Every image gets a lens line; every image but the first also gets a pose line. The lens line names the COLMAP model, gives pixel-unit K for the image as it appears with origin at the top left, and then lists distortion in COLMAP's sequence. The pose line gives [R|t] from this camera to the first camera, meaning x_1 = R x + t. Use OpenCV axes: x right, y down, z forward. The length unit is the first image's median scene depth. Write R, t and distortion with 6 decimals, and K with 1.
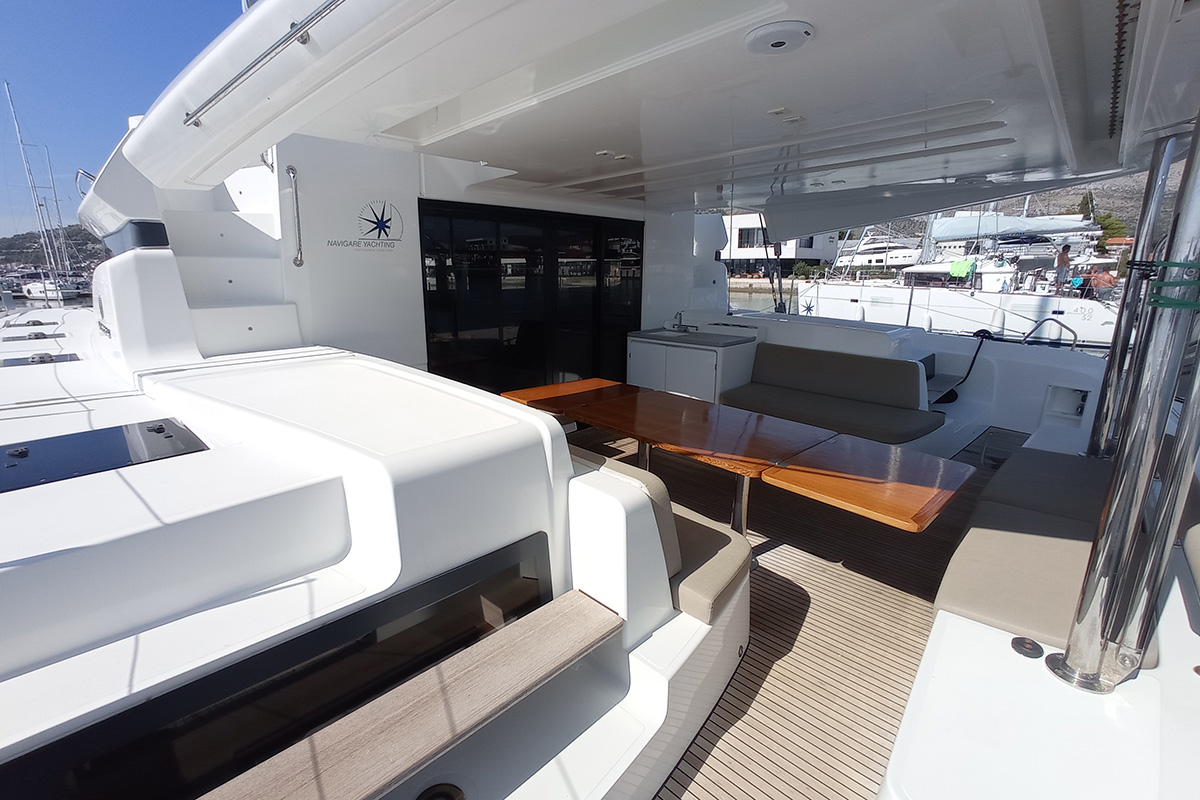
lens RADIAL K [[523.4, 0, 600.0], [0, 523.4, 400.0], [0, 0, 1]] dist [-0.001343, -0.000520]
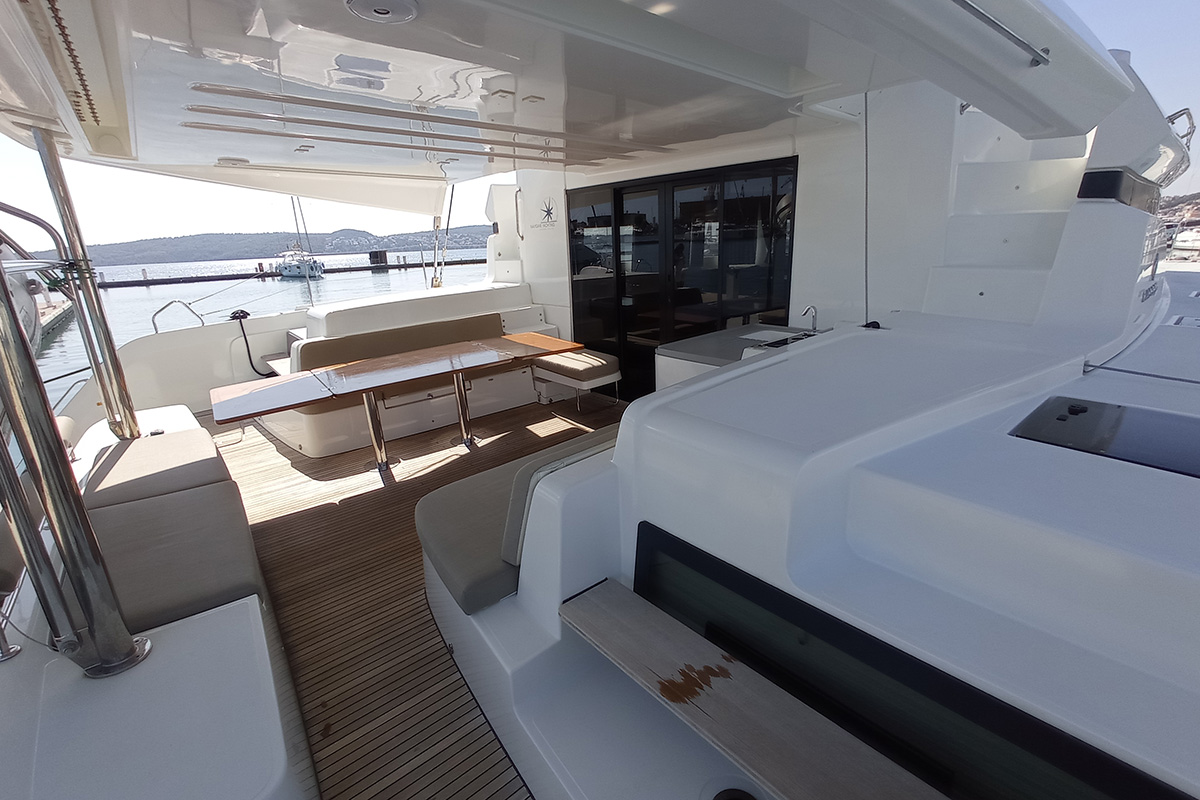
lens RADIAL K [[523.4, 0, 600.0], [0, 523.4, 400.0], [0, 0, 1]] dist [-0.001343, -0.000520]
pose [[-0.081280, 0.296519, -0.951562, 1.206860], [-0.202974, 0.929789, 0.307072, -0.315033], [0.975805, 0.218101, -0.015387, 1.261496]]
